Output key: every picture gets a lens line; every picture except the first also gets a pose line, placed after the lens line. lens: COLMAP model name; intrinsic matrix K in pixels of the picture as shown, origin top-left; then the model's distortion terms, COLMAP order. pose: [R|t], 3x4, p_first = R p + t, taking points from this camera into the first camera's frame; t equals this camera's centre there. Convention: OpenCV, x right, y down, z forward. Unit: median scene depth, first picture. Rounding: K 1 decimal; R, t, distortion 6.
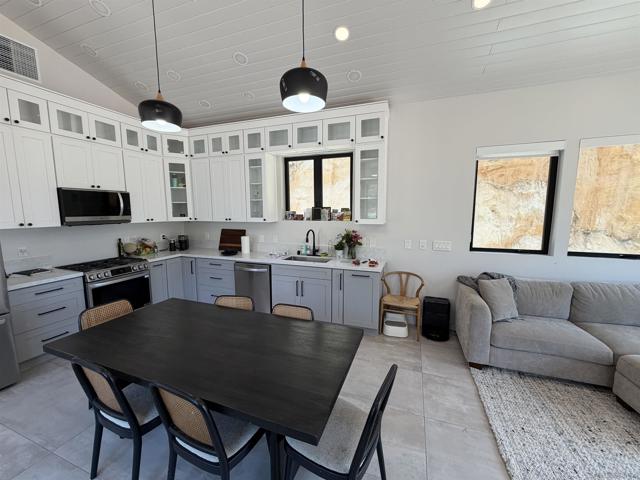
lens RADIAL K [[255.0, 0, 318.9], [0, 255.0, 241.4], [0, 0, 1]] dist [0.001798, 0.000476]
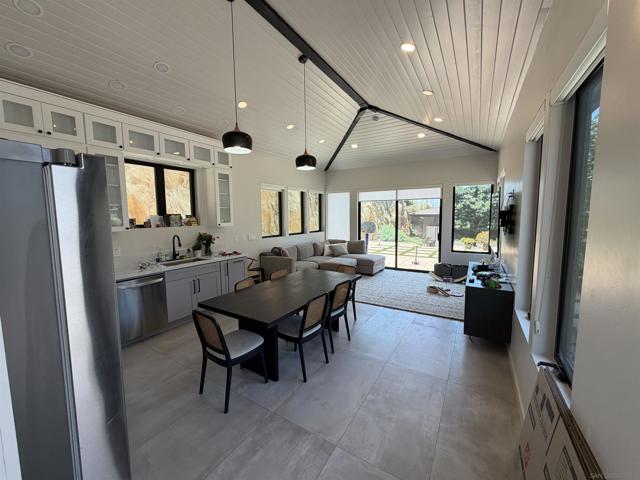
lens RADIAL K [[255.0, 0, 318.4], [0, 255.0, 239.1], [0, 0, 1]] dist [0.001798, 0.000476]
pose [[0.202022, -0.084713, 0.975711, -0.969239], [0.149174, 0.987290, 0.054831, 0.001766], [-0.967954, 0.134473, 0.212091, 0.207817]]
